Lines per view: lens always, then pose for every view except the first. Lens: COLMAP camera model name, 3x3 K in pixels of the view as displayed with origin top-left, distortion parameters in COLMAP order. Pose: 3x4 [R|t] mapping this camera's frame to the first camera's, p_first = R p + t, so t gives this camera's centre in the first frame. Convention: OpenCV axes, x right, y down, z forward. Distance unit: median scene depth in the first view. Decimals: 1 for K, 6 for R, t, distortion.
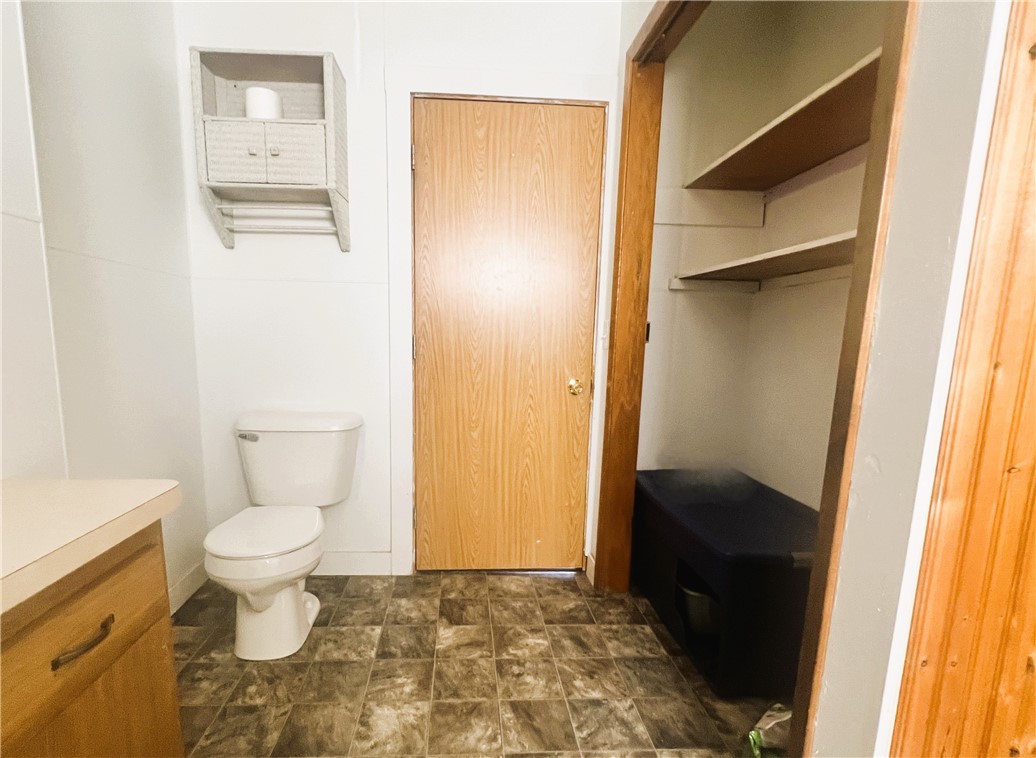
lens RADIAL K [[526.8, 0, 512.3], [0, 526.8, 421.0], [0, 0, 1]] dist [-0.001618, -0.000747]
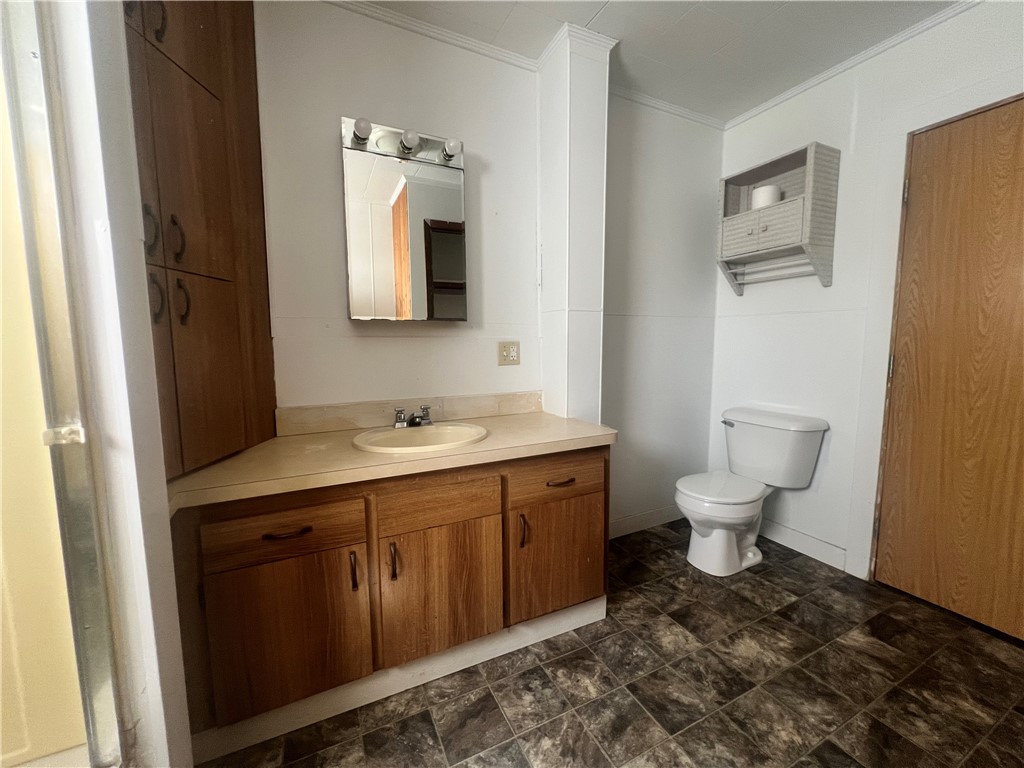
lens RADIAL K [[427.5, 0, 508.8], [0, 427.5, 382.1], [0, 0, 1]] dist [-0.000307, 0.000269]
pose [[0.380746, 0.072533, -0.921830, 0.383413], [-0.134462, 0.990665, 0.022412, -0.030233], [0.914851, 0.115417, 0.386945, -0.035945]]
